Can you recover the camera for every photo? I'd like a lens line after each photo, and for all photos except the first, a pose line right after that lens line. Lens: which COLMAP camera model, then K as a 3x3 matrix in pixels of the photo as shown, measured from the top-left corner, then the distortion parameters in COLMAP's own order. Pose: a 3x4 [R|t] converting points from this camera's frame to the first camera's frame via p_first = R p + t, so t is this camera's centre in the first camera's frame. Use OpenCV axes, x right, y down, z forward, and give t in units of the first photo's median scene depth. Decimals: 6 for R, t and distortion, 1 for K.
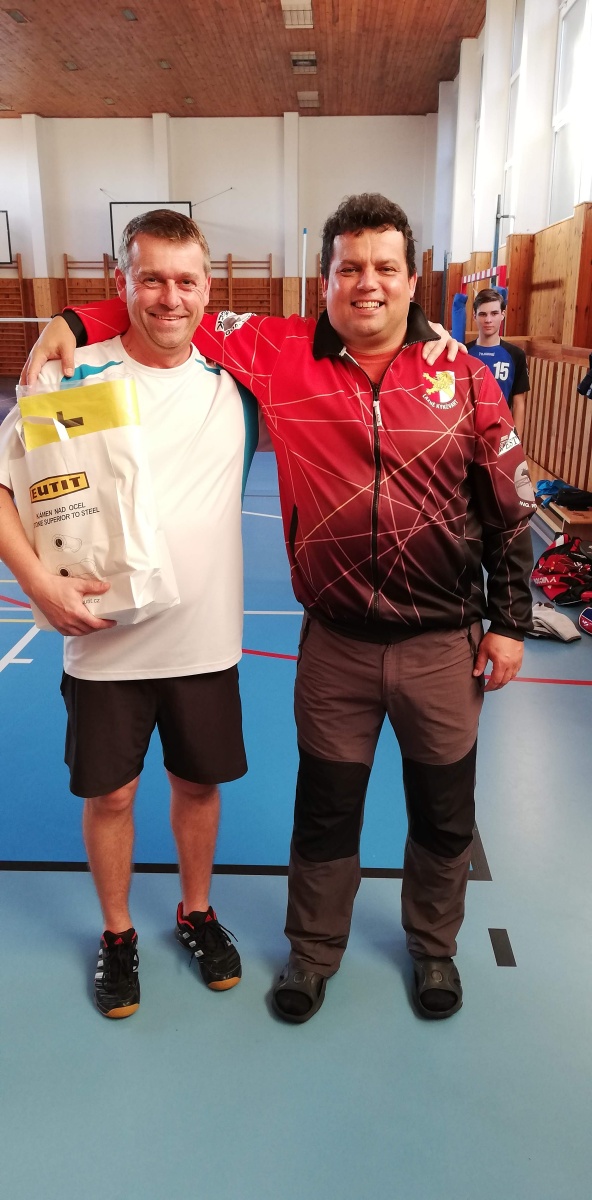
lens RADIAL K [[902.1, 0, 298.8], [0, 902.1, 598.9], [0, 0, 1]] dist [0.052048, -0.068465]
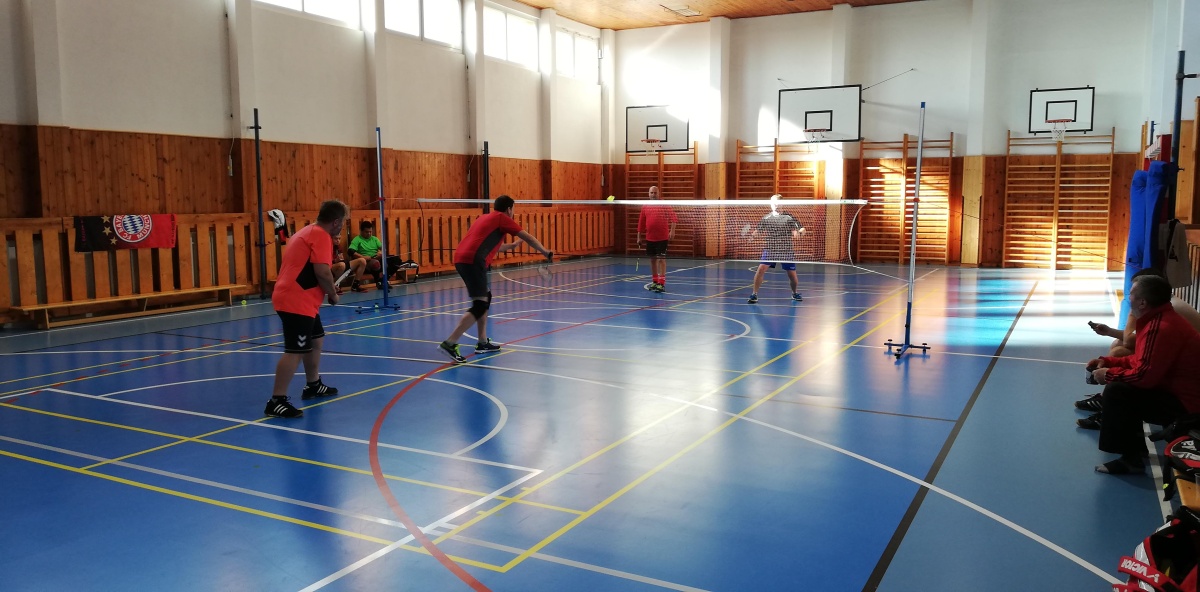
lens RADIAL K [[902.1, 0, 601.1], [0, 902.1, 287.3], [0, 0, 1]] dist [0.052048, -0.068465]
pose [[0.900349, 0.041908, -0.433146, 0.064213], [-0.128384, 0.976629, -0.172372, -0.022594], [0.415799, 0.210805, 0.884688, 0.074192]]
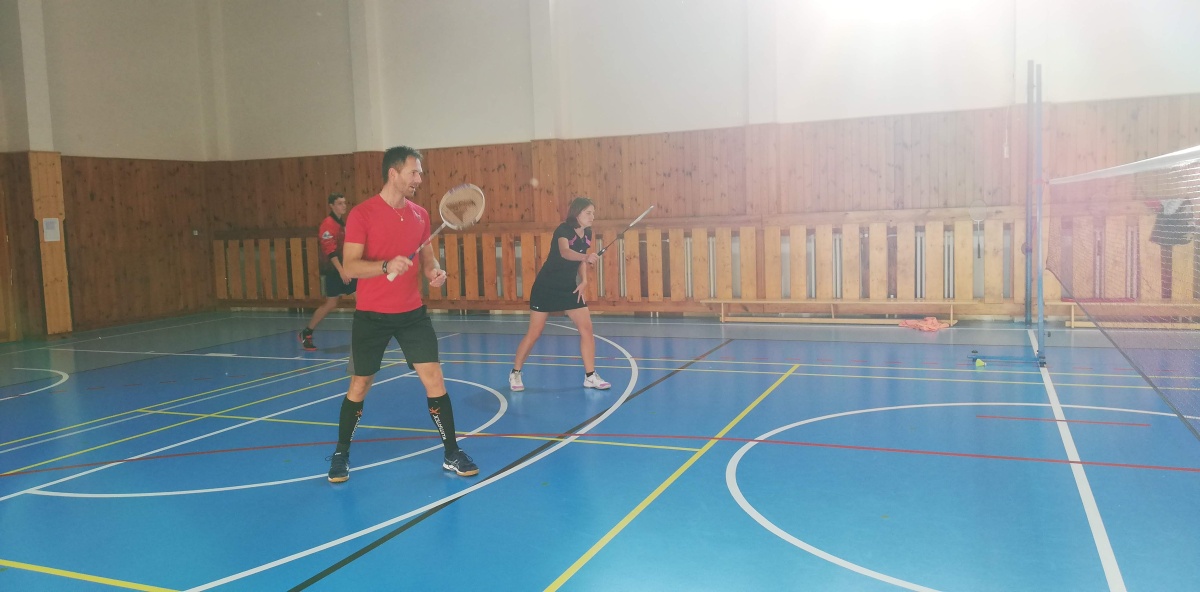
lens RADIAL K [[902.1, 0, 603.7], [0, 902.1, 283.4], [0, 0, 1]] dist [0.052048, -0.068465]
pose [[-0.350635, 0.099238, -0.931239, 0.081510], [-0.241627, 0.951117, 0.192335, -0.174758], [0.904805, 0.292452, -0.309517, 0.559518]]
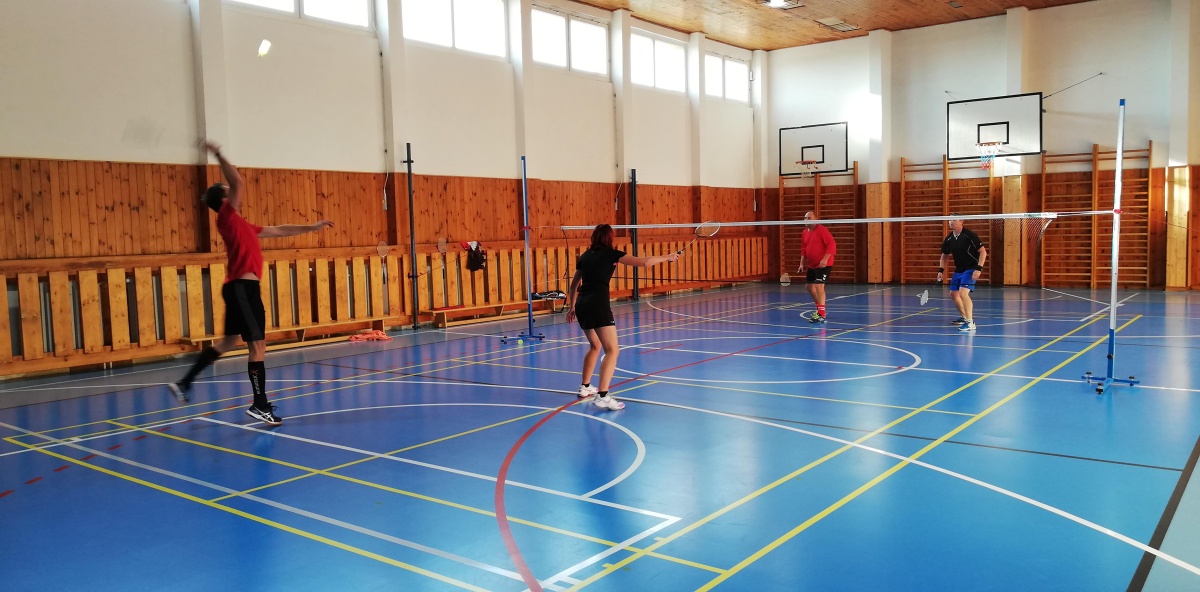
lens RADIAL K [[902.1, 0, 599.6], [0, 902.1, 292.5], [0, 0, 1]] dist [0.052048, -0.068465]
pose [[0.812683, 0.019371, -0.582383, 0.054751], [-0.149453, 0.972944, -0.176192, -0.026260], [0.563214, 0.230228, 0.793590, 0.102014]]
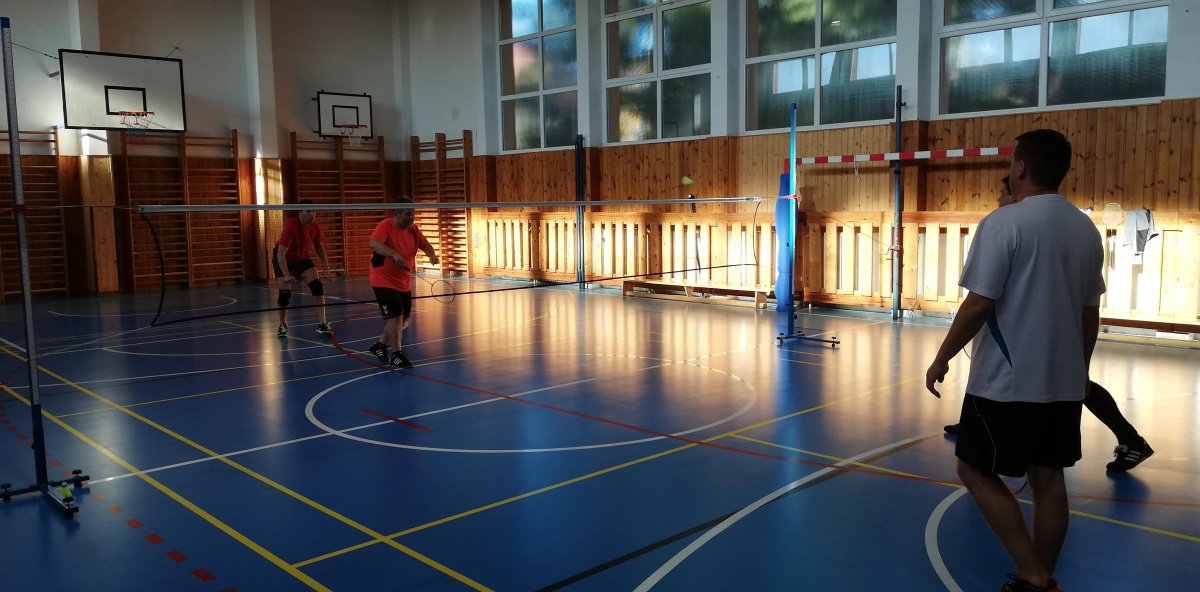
lens RADIAL K [[902.1, 0, 602.2], [0, 902.1, 300.8], [0, 0, 1]] dist [0.052048, -0.068465]
pose [[0.680580, -0.093363, 0.726701, -0.473806], [0.227831, 0.969644, -0.088795, -0.105444], [-0.696351, 0.225997, 0.681191, 0.312850]]
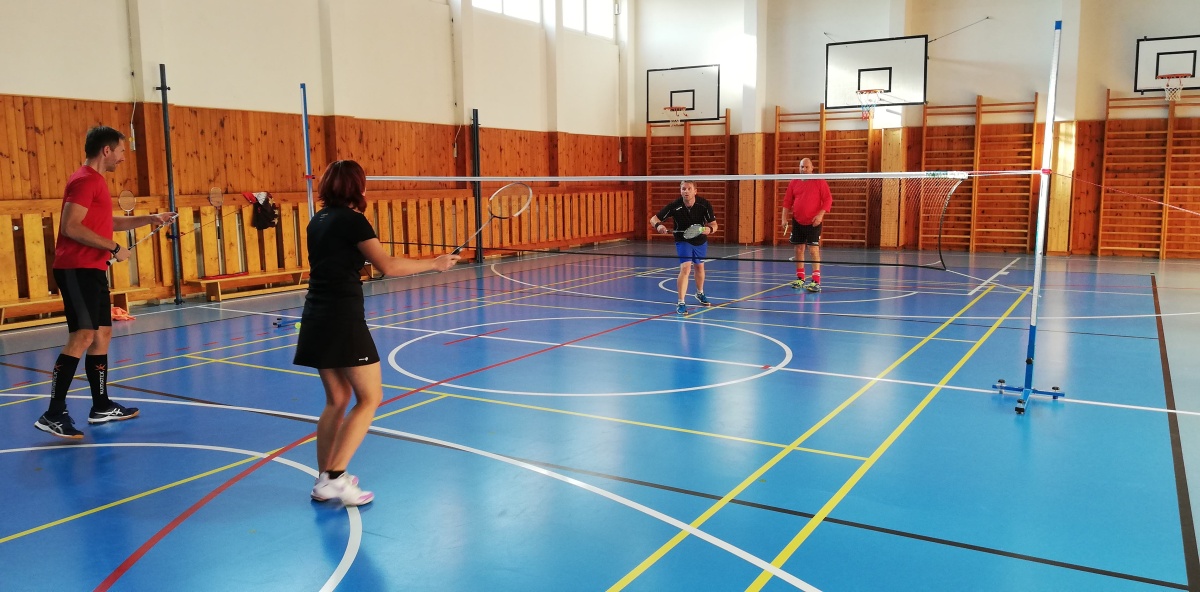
lens RADIAL K [[902.1, 0, 603.9], [0, 902.1, 291.8], [0, 0, 1]] dist [0.052048, -0.068465]
pose [[0.882726, 0.051425, -0.467065, 0.016318], [-0.131682, 0.981237, -0.140835, -0.067482], [0.451059, 0.185822, 0.872935, 0.226094]]
